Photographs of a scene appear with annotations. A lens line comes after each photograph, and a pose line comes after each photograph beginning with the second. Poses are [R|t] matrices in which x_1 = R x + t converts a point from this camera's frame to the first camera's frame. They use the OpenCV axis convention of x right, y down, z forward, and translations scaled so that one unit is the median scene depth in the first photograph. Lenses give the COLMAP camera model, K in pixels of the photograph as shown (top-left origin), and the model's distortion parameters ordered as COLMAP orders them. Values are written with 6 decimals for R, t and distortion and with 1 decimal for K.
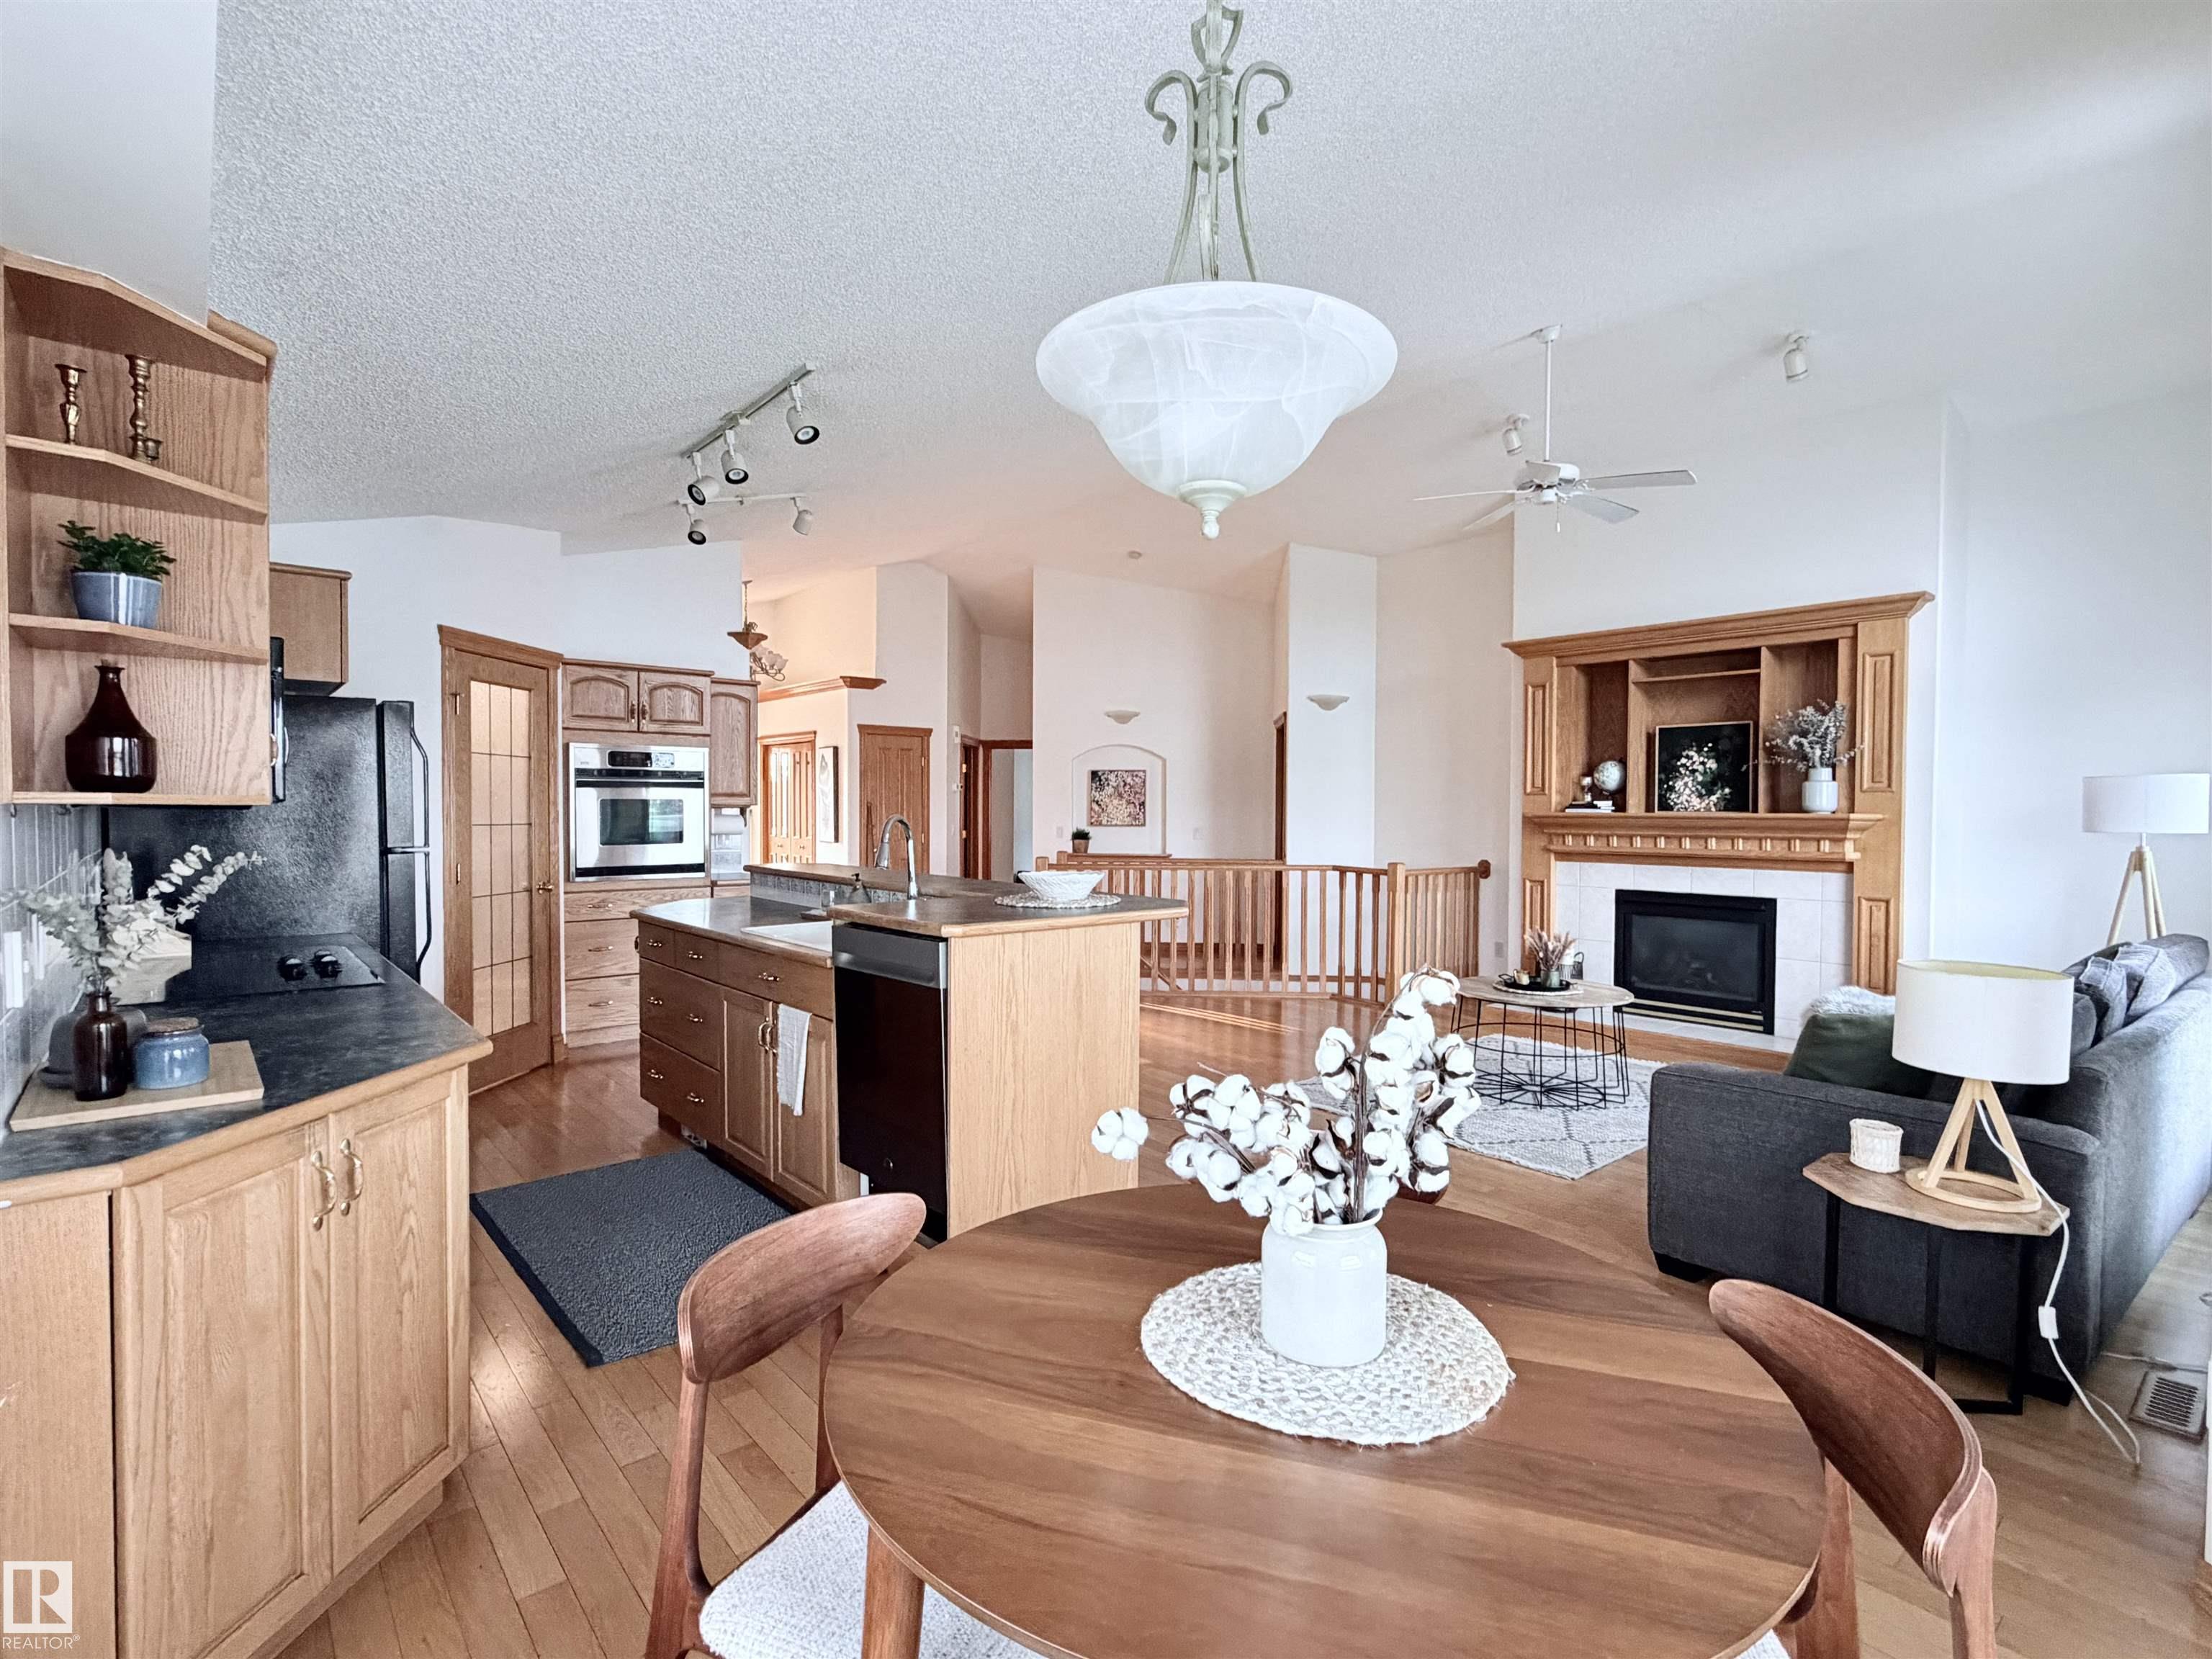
lens RADIAL K [[1077.8, 0, 1101.5], [0, 1077.8, 824.0], [0, 0, 1]] dist [0.001551, -0.000563]
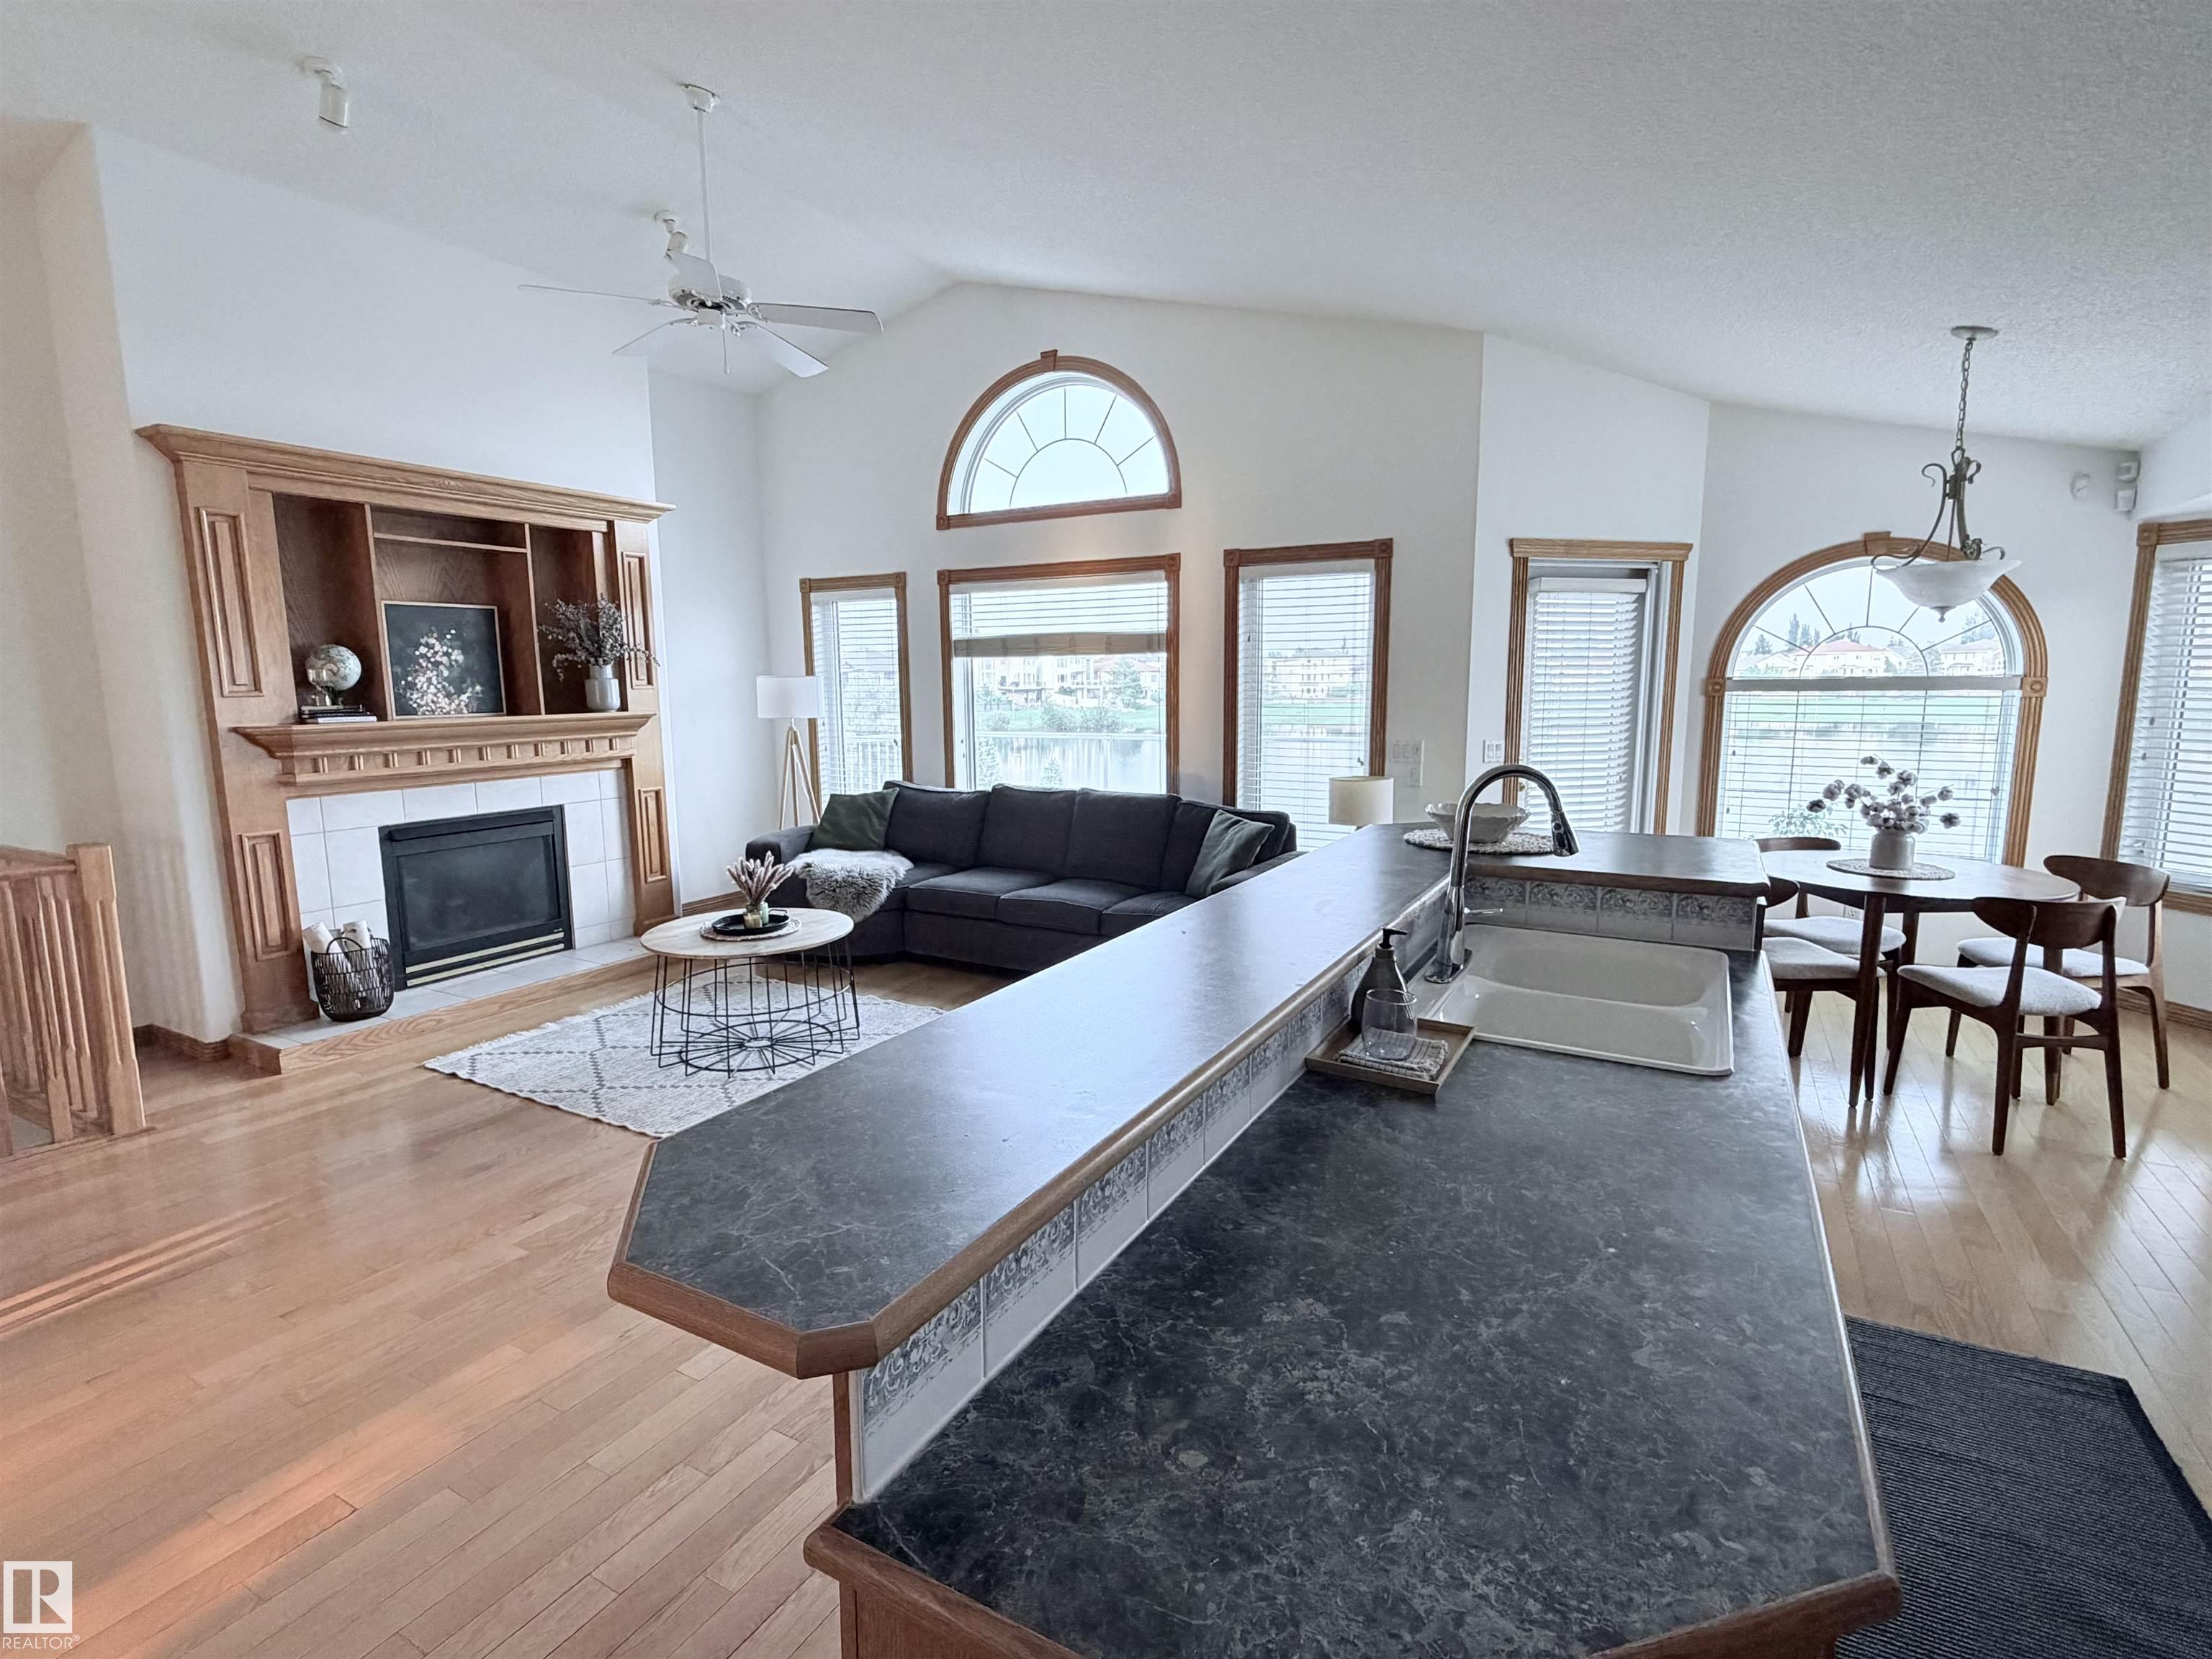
lens RADIAL K [[1077.8, 0, 1102.0], [0, 1077.8, 832.0], [0, 0, 1]] dist [0.001551, -0.000563]
pose [[-0.352924, -0.135732, 0.925754, -0.363061], [0.021883, 0.987954, 0.153194, -0.036349], [-0.935396, 0.074324, -0.345703, 0.796137]]
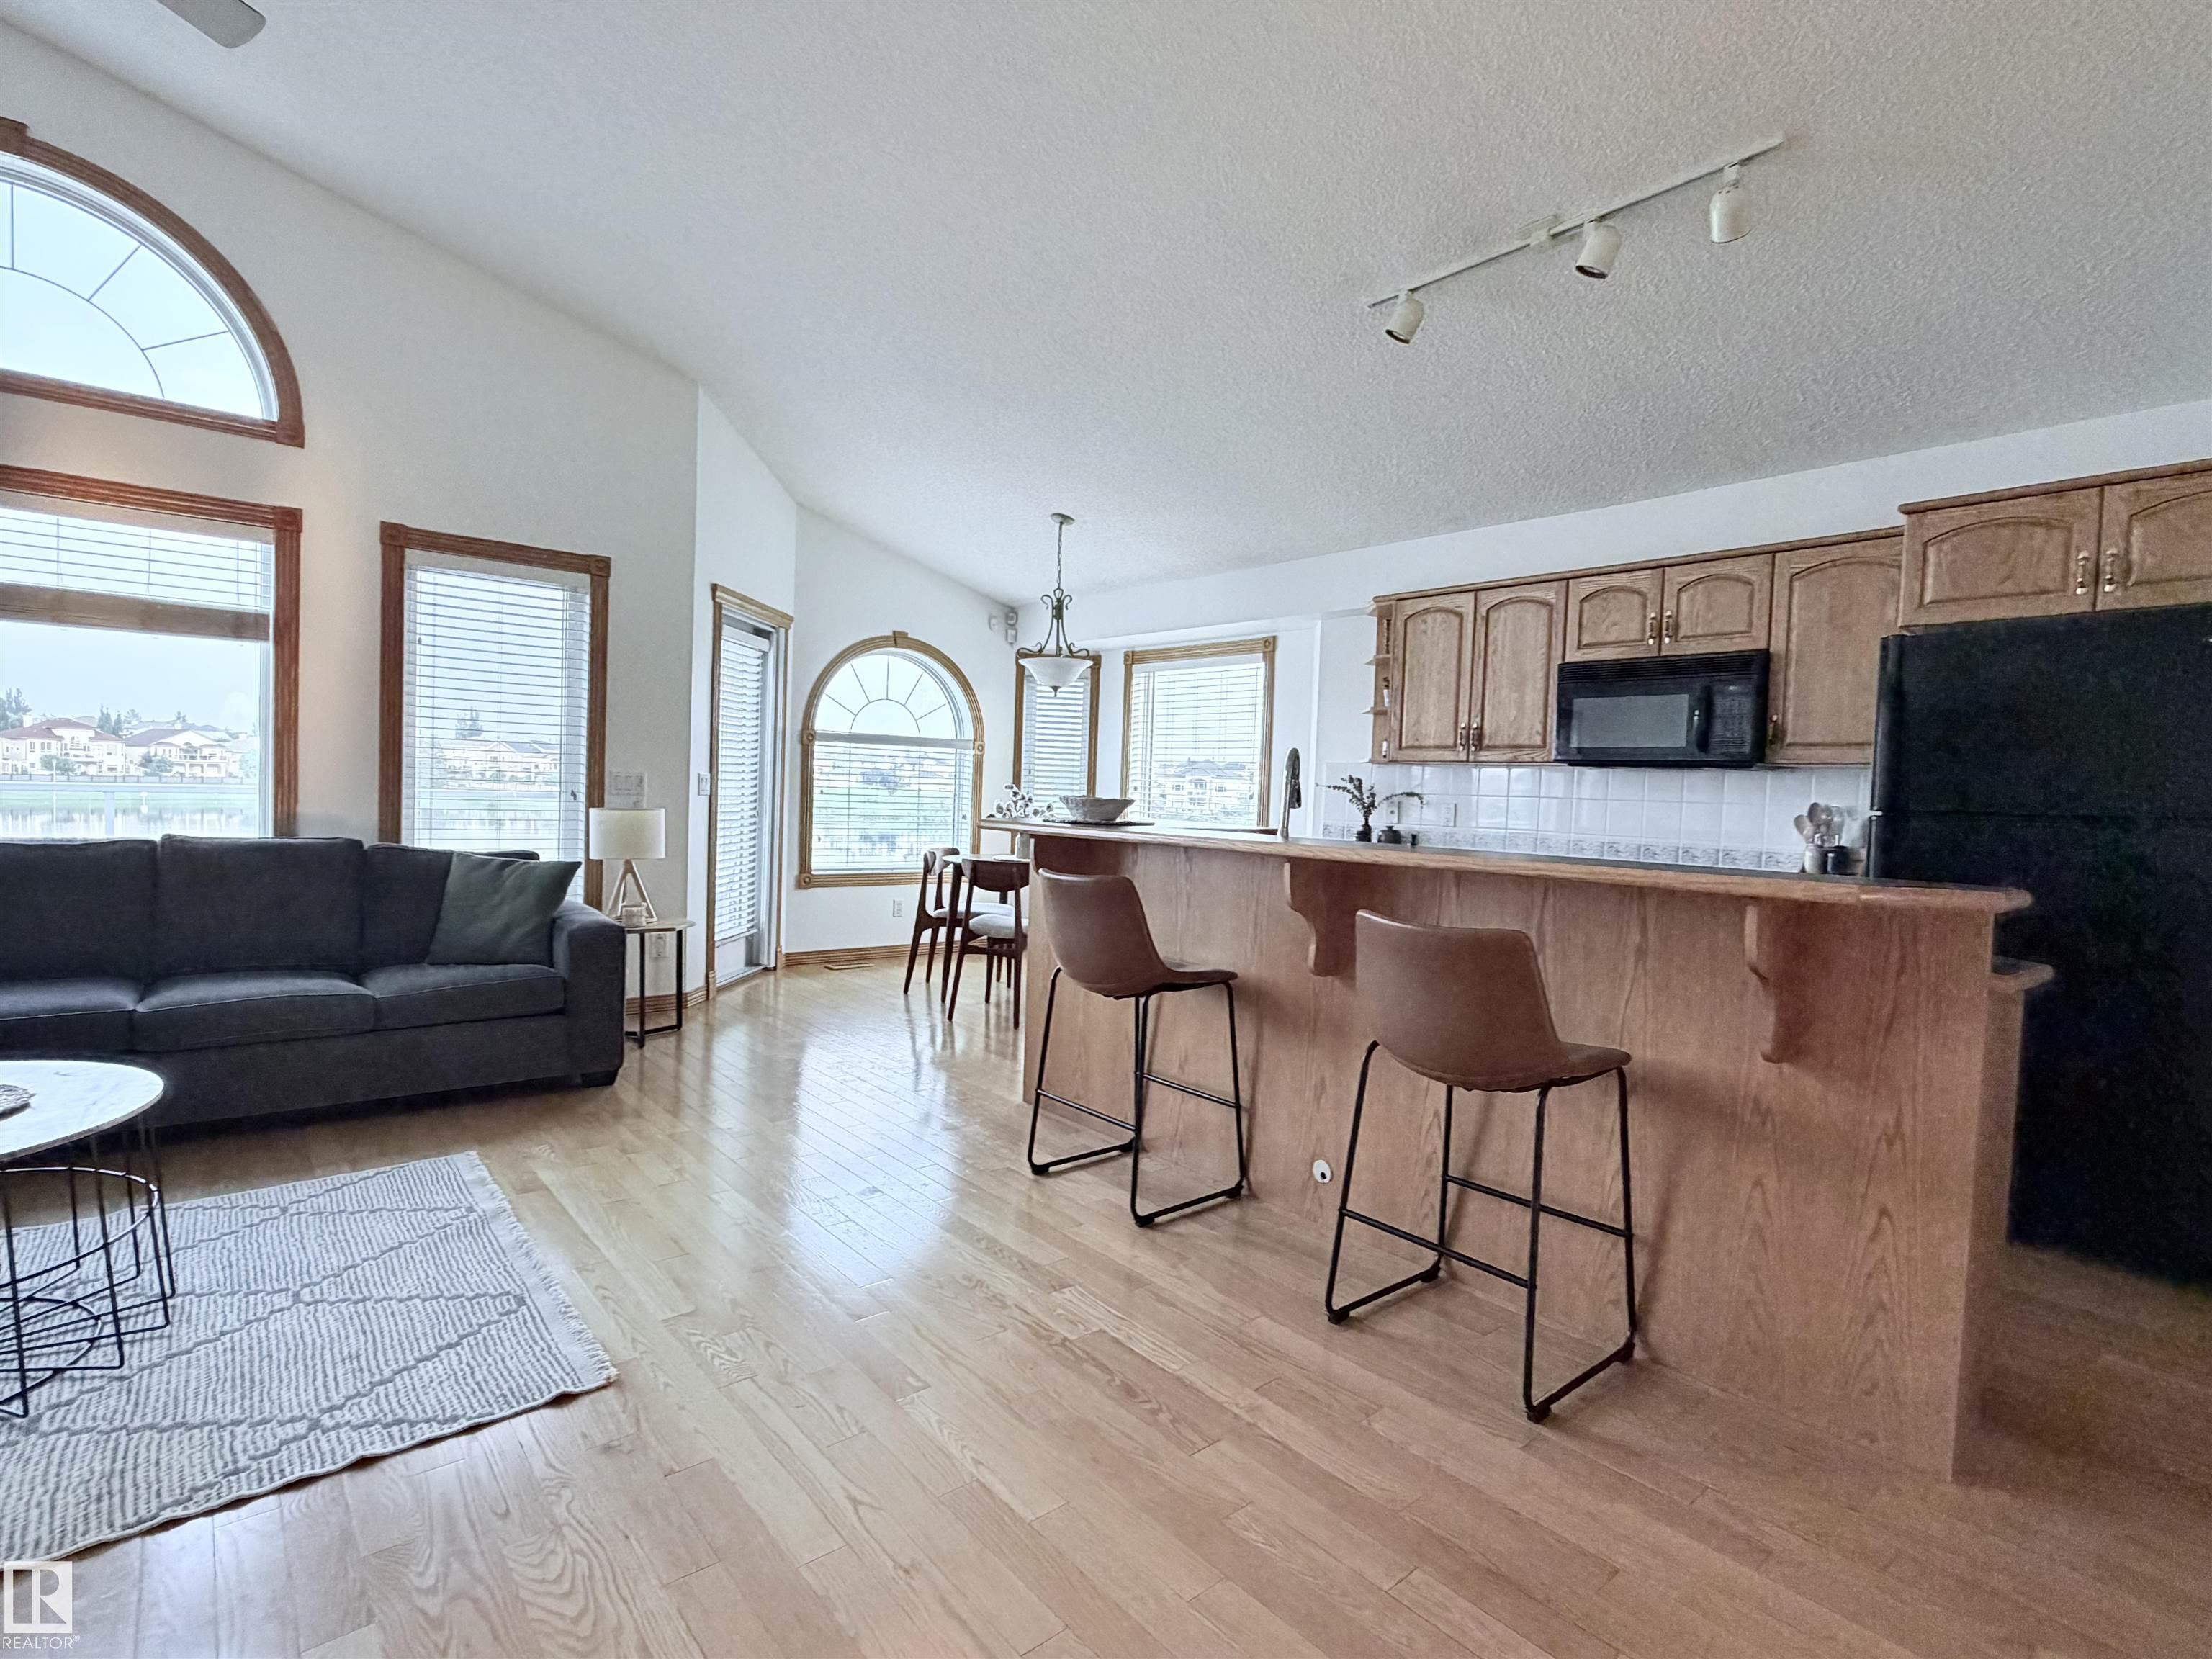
lens RADIAL K [[1077.8, 0, 1098.2], [0, 1077.8, 831.5], [0, 0, 1]] dist [0.001551, -0.000563]
pose [[-0.999153, -0.040969, -0.003945, -0.018014], [-0.041128, 0.997477, 0.057860, 0.008987], [0.001564, 0.057973, -0.998317, 1.065329]]
